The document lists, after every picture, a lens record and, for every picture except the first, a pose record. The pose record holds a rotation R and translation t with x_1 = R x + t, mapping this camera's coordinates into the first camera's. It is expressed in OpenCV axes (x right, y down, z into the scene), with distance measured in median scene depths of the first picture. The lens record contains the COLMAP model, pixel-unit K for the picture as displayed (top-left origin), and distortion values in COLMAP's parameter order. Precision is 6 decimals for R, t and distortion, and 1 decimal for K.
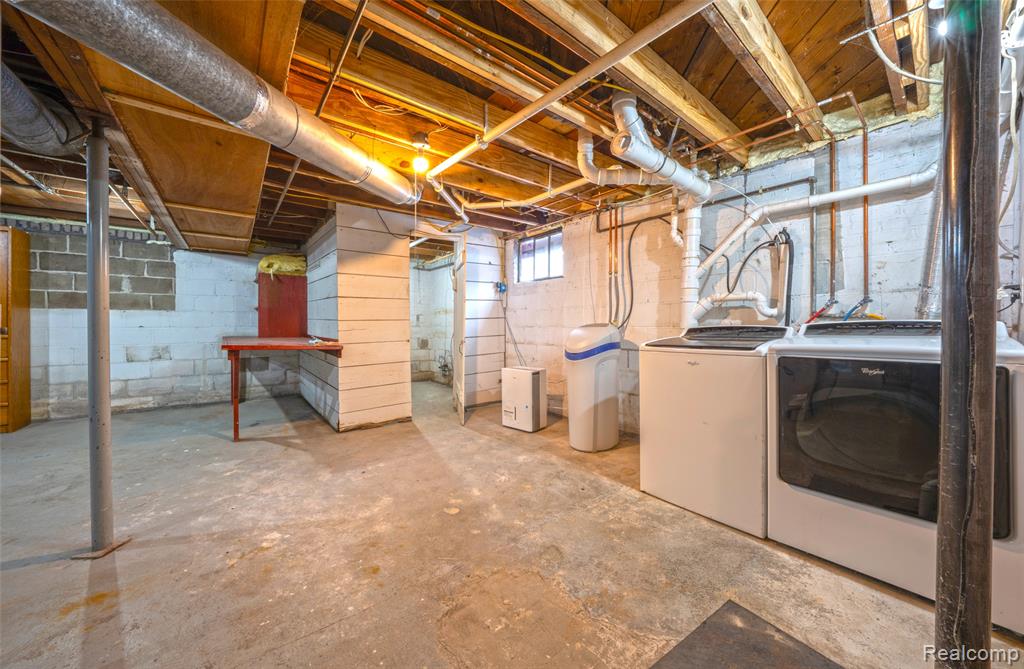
lens RADIAL K [[354.7, 0, 512.0], [0, 354.7, 334.5], [0, 0, 1]] dist [-0.022279, 0.000141]
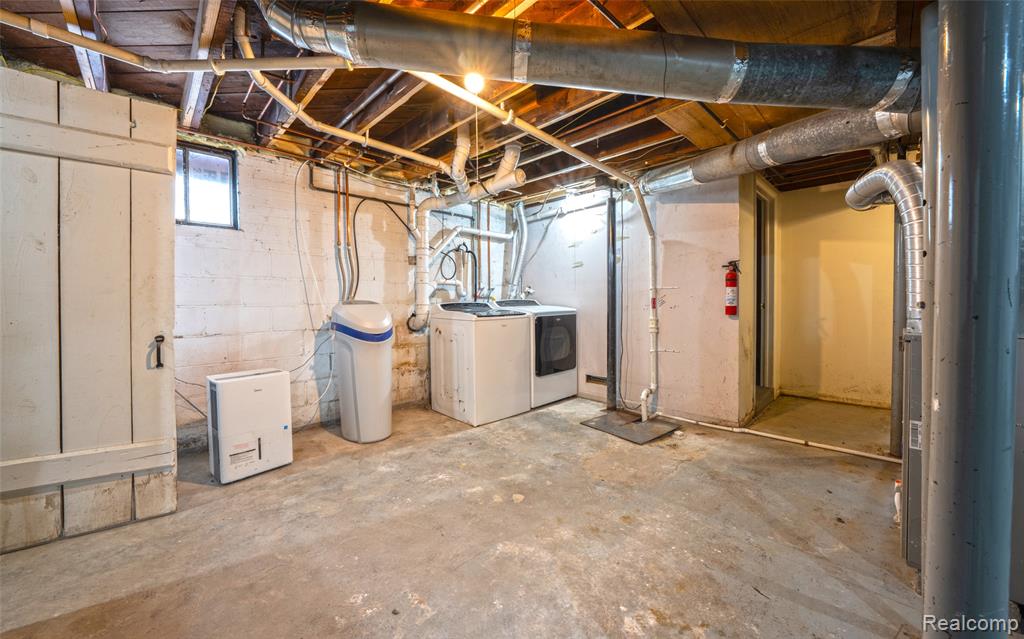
lens RADIAL K [[373.7, 0, 511.0], [0, 373.7, 317.8], [0, 0, 1]] dist [-0.025226, -0.000026]
pose [[-0.096021, -0.042315, 0.994479, -1.039240], [0.029898, 0.998523, 0.045373, -0.025826], [-0.994930, 0.034089, -0.094614, 1.000196]]
